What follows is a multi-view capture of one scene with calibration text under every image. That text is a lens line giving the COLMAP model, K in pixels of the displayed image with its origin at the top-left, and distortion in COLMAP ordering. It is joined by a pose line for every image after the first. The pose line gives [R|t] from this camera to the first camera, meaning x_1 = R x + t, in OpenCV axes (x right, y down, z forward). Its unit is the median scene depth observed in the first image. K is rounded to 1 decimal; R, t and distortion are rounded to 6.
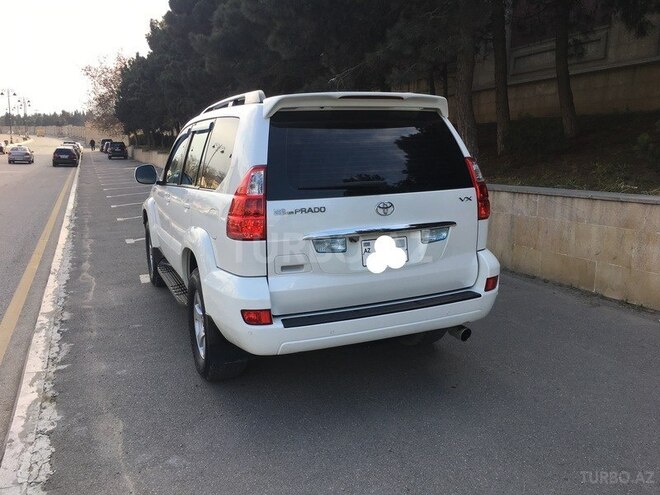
lens RADIAL K [[562.2, 0, 330.0], [0, 562.2, 247.5], [0, 0, 1]] dist [0.097967, -0.132307]
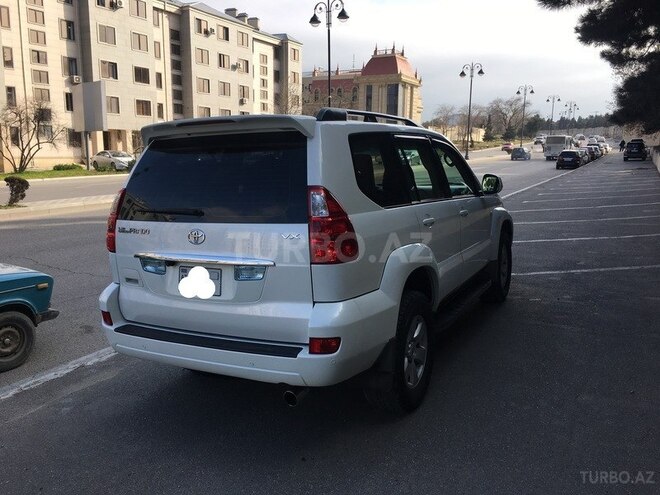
lens RADIAL K [[562.2, 0, 330.0], [0, 562.2, 247.5], [0, 0, 1]] dist [0.097967, -0.132307]
pose [[0.619103, 0.119112, -0.776224, 0.989756], [-0.119803, 0.991186, 0.056546, -0.132732], [0.776118, 0.057986, 0.627916, 0.564725]]
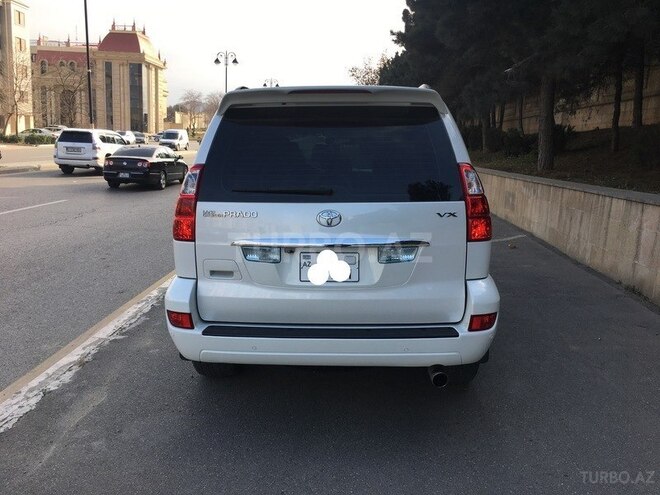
lens RADIAL K [[562.2, 0, 330.0], [0, 562.2, 247.5], [0, 0, 1]] dist [0.097967, -0.132307]
pose [[0.899259, 0.098397, -0.426206, 0.472399], [-0.095713, 0.995021, 0.027771, -0.048589], [0.426817, 0.015820, 0.904200, 0.207852]]
